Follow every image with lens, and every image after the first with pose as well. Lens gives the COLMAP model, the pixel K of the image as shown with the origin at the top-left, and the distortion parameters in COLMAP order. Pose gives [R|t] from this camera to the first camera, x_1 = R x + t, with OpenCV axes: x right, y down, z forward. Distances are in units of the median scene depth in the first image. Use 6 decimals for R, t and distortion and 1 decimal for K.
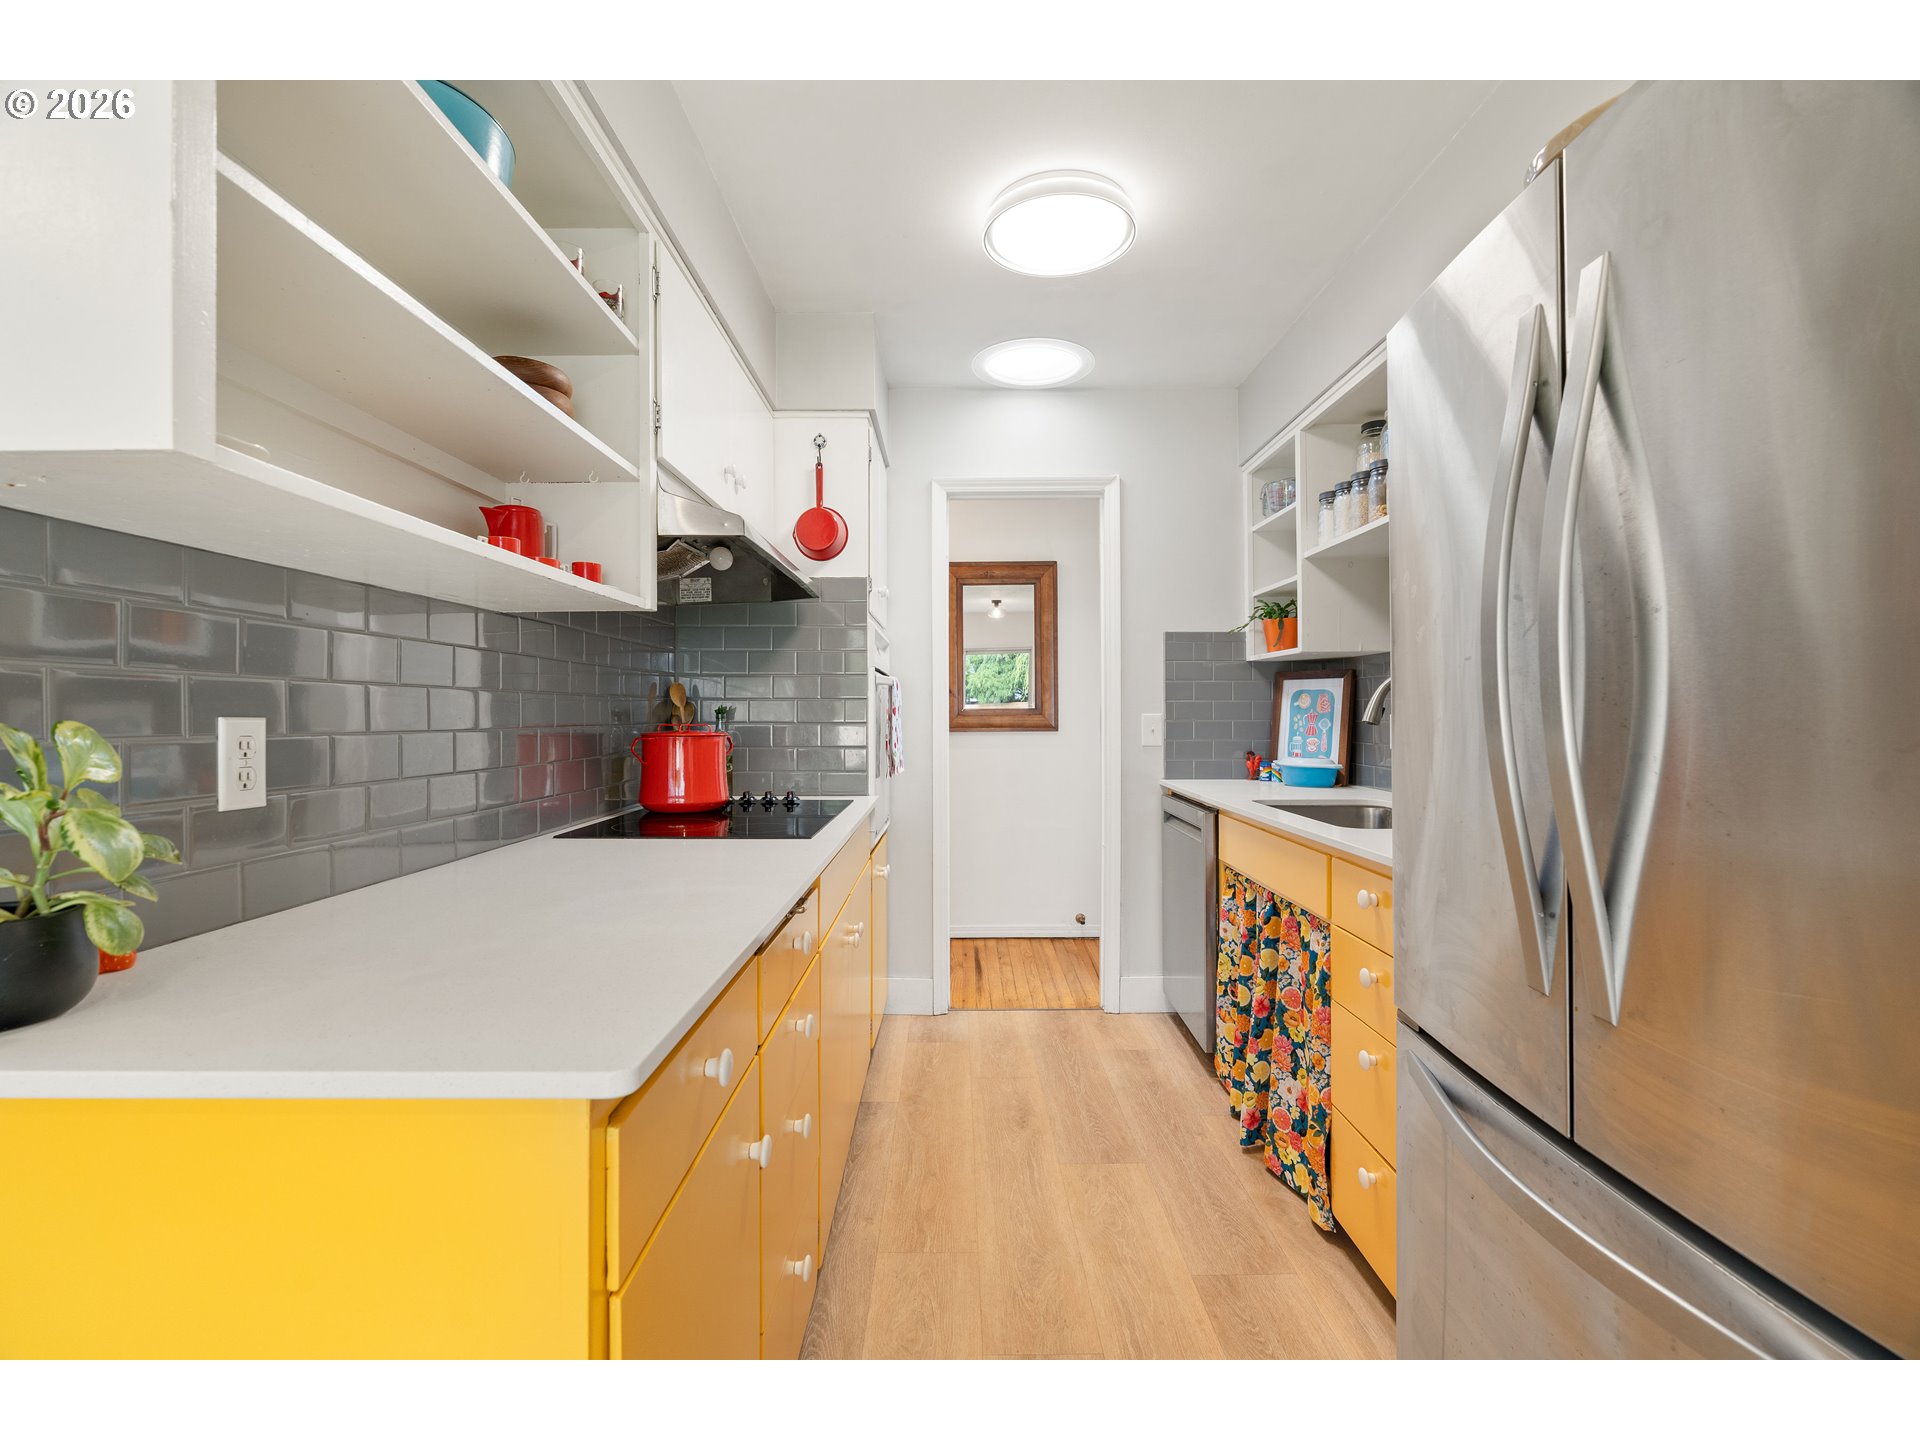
lens RADIAL K [[875.4, 0, 960.0], [0, 875.4, 720.0], [0, 0, 1]] dist [-0.004202, -0.000096]
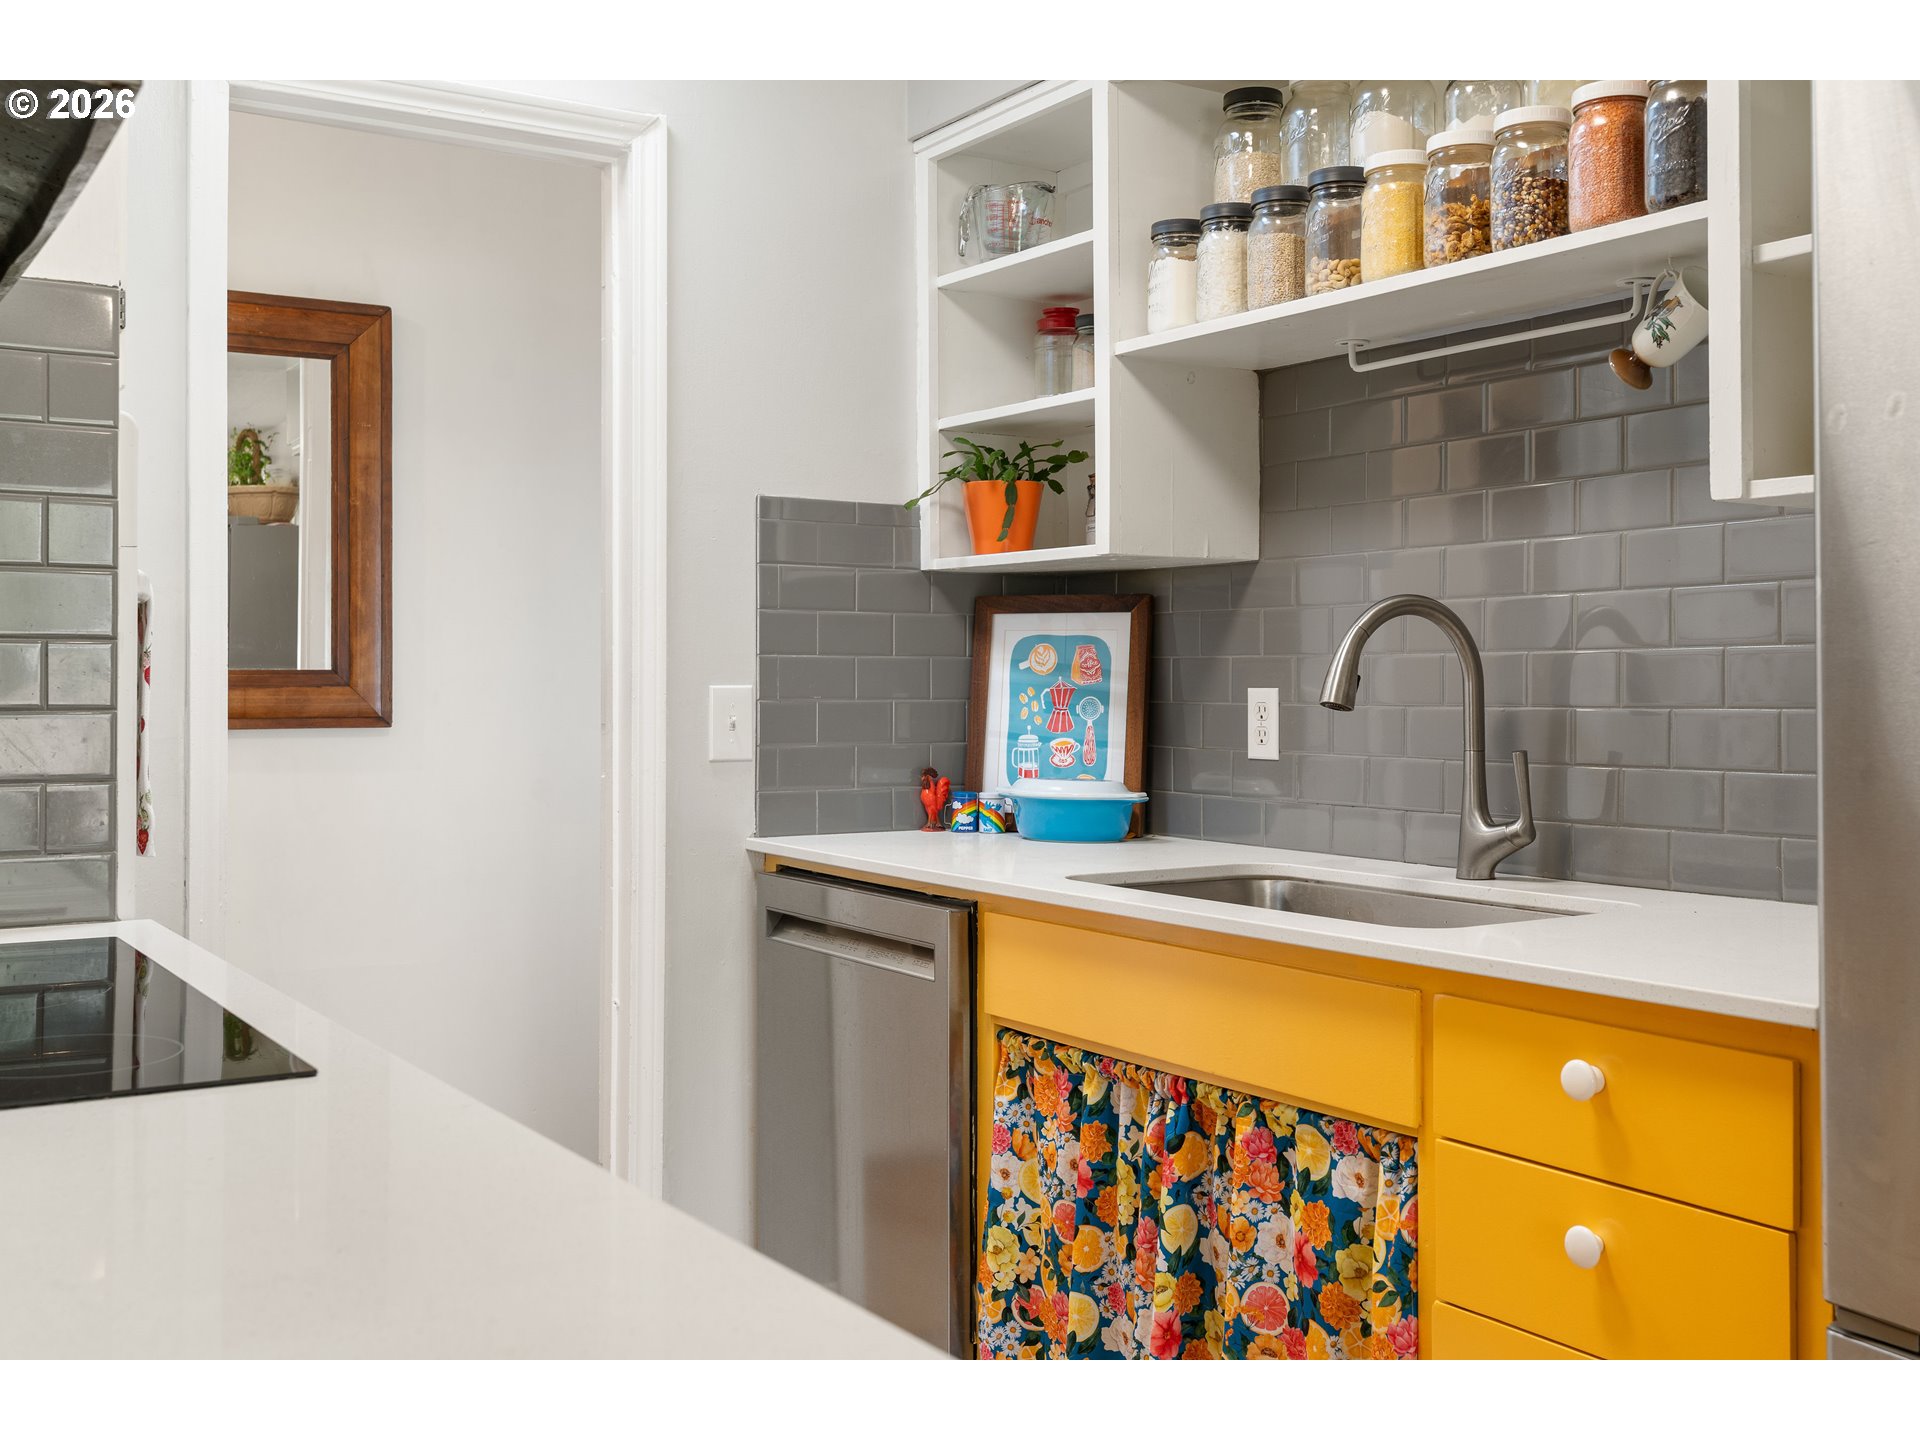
lens RADIAL K [[1899.4, 0, 958.4], [0, 1899.4, 673.4], [0, 0, 1]] dist [0.012993, -0.005379]
pose [[0.842797, 0.007906, 0.538173, -0.223433], [-0.000687, 0.999907, -0.013613, -0.000198], [-0.538231, 0.011103, 0.842724, 0.184780]]
